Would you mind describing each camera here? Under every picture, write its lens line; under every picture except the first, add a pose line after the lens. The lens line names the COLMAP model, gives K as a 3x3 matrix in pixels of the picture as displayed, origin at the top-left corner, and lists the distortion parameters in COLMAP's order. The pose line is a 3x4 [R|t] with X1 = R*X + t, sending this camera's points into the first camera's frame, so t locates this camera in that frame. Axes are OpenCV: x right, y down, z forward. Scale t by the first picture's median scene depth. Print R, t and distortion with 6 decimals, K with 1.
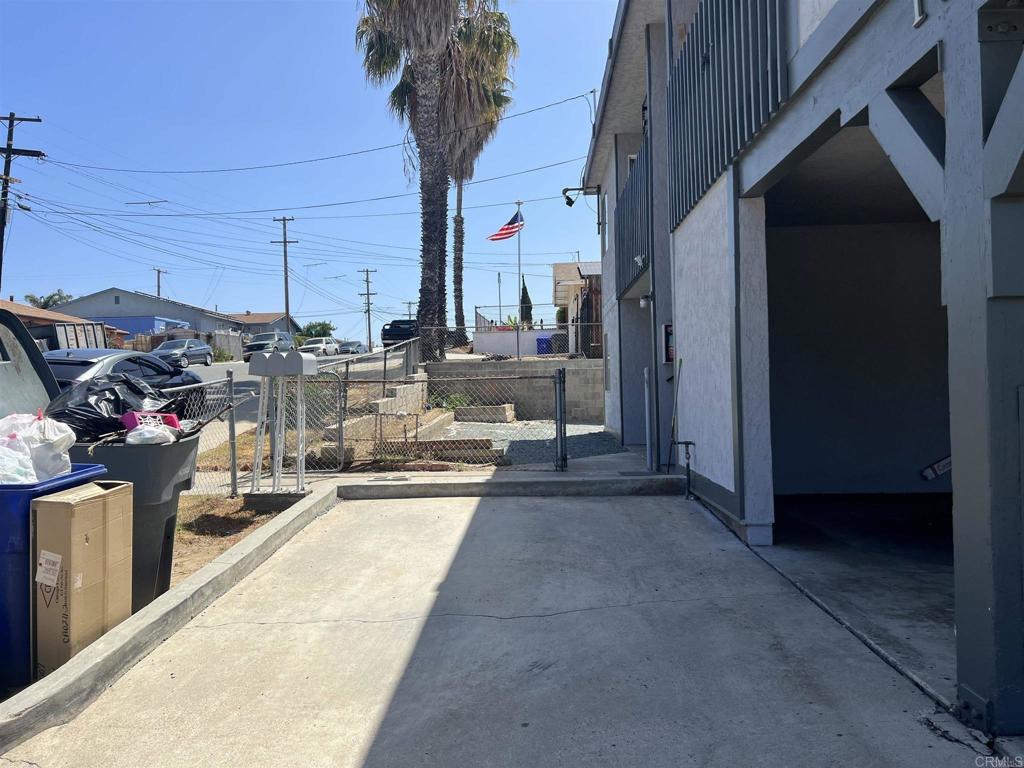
lens RADIAL K [[780.0, 0, 512.0], [0, 780.0, 384.0], [0, 0, 1]] dist [0.090242, -0.137369]
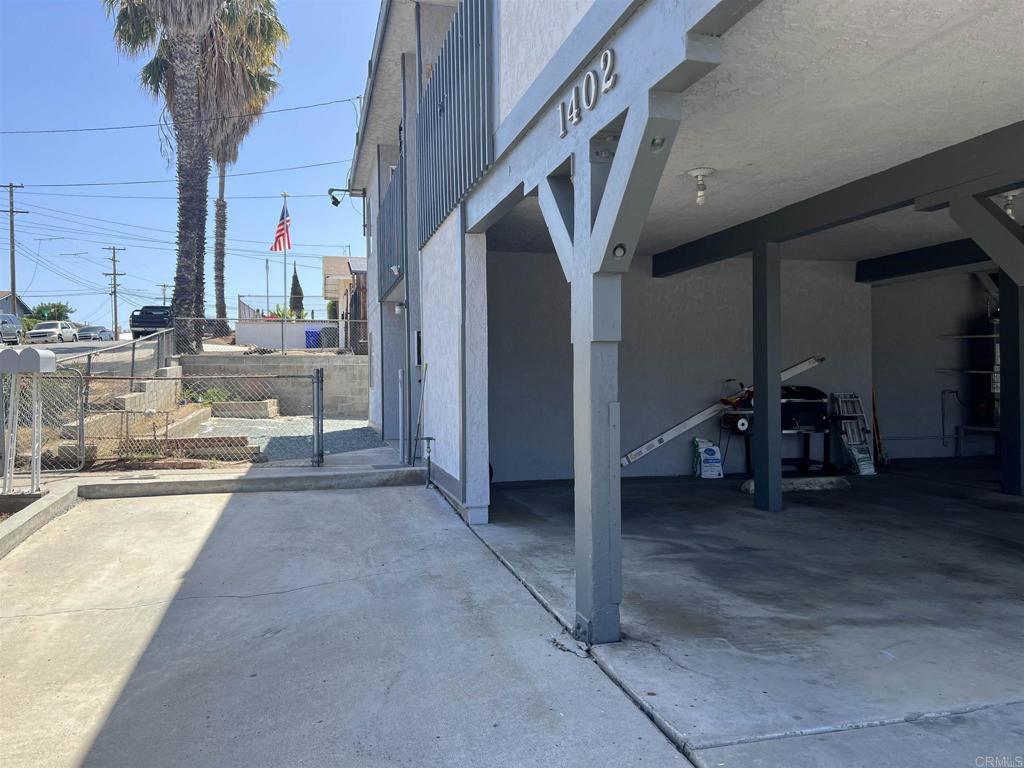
lens RADIAL K [[785.4, 0, 515.9], [0, 785.4, 380.1], [0, 0, 1]] dist [0.044110, -0.051086]
pose [[0.958482, 0.013071, 0.284852, 0.019488], [-0.014265, 0.999896, 0.002119, -0.012285], [-0.284794, -0.006094, 0.958569, -0.109034]]
